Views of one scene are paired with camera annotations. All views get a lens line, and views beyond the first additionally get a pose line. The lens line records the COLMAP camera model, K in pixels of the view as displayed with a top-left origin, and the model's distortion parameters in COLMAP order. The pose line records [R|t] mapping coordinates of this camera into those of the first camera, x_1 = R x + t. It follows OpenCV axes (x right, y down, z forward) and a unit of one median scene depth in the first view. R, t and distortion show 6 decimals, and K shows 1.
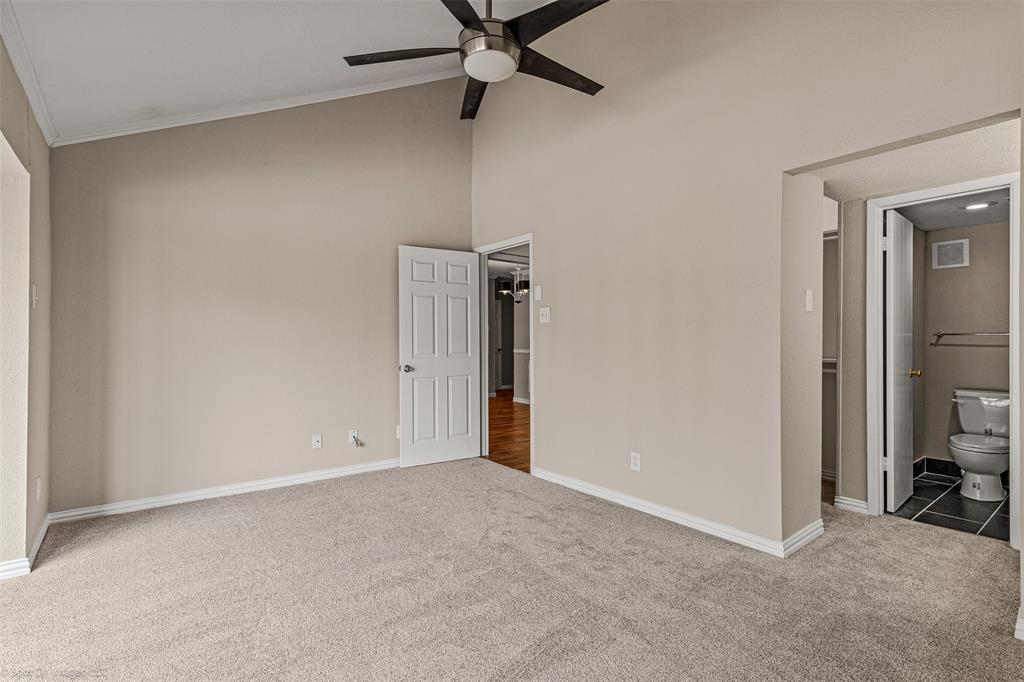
lens RADIAL K [[476.0, 0, 512.0], [0, 476.0, 339.1], [0, 0, 1]] dist [0.023877, 0.000049]
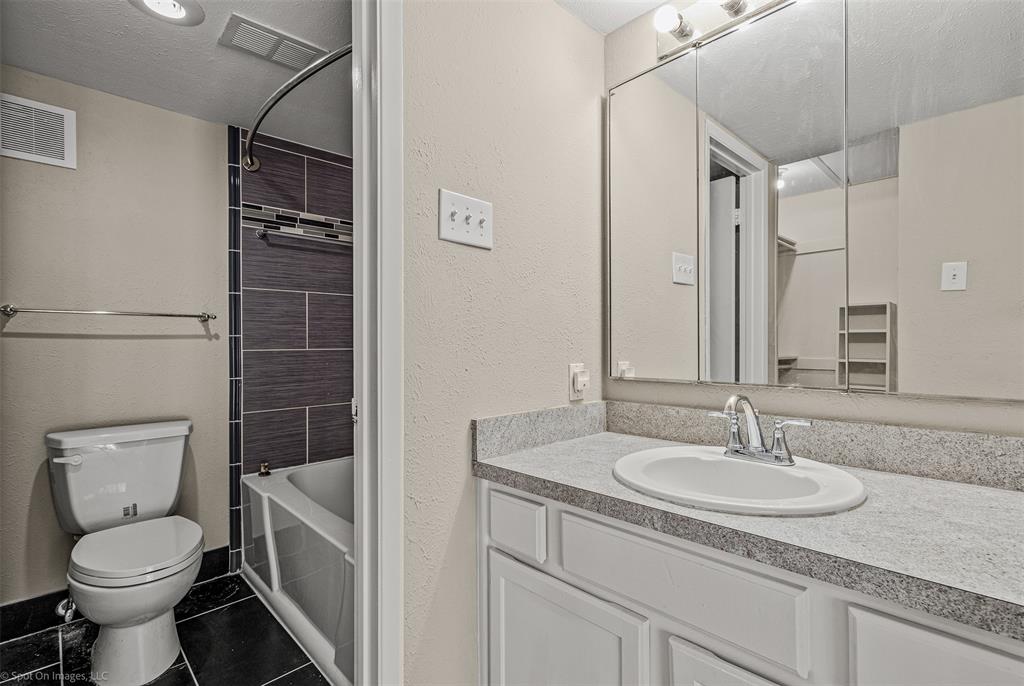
lens RADIAL K [[476.0, 0, 511.3], [0, 476.0, 333.4], [0, 0, 1]] dist [0.023877, 0.000049]
pose [[-0.098888, 0.010563, 0.995042, 0.437423], [0.002802, 0.999943, -0.010336, 0.017585], [-0.995095, 0.001766, -0.098912, 0.641674]]
